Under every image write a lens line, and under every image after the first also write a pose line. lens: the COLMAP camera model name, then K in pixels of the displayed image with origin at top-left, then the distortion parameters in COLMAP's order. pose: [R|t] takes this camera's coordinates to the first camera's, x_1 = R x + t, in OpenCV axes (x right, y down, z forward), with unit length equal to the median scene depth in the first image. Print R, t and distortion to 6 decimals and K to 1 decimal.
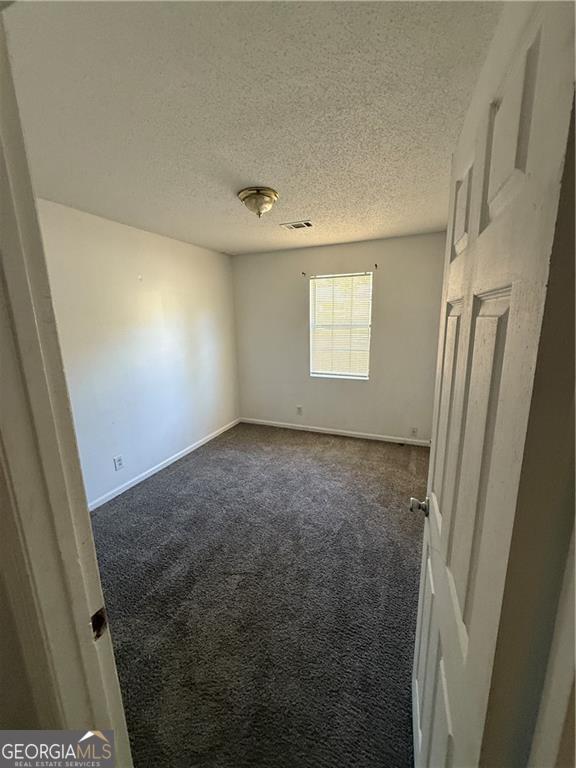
lens RADIAL K [[304.3, 0, 284.4], [0, 304.3, 382.3], [0, 0, 1]] dist [0.002339, 0.000756]
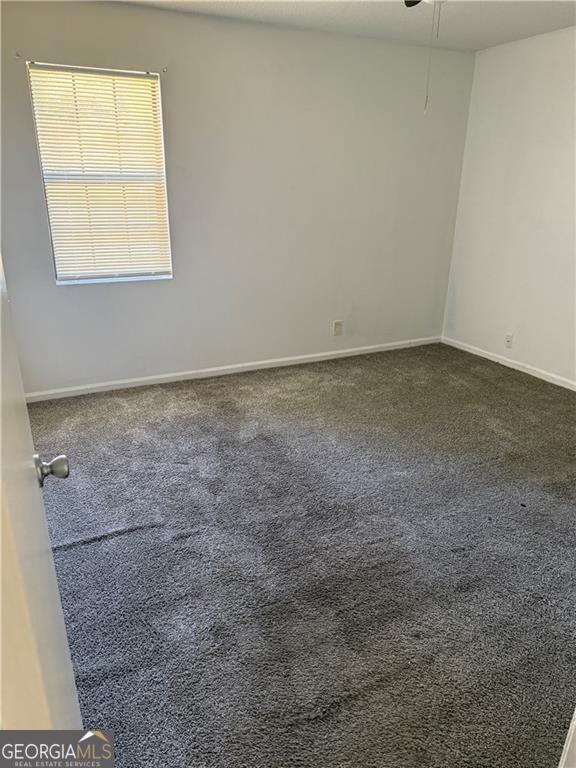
lens RADIAL K [[538.4, 0, 280.4], [0, 538.4, 382.8], [0, 0, 1]] dist [0.062224, -0.067469]
pose [[0.643587, -0.246563, 0.724571, -0.570066], [0.133832, 0.968358, 0.210648, -0.008086], [-0.753582, -0.038599, 0.656220, 0.251514]]
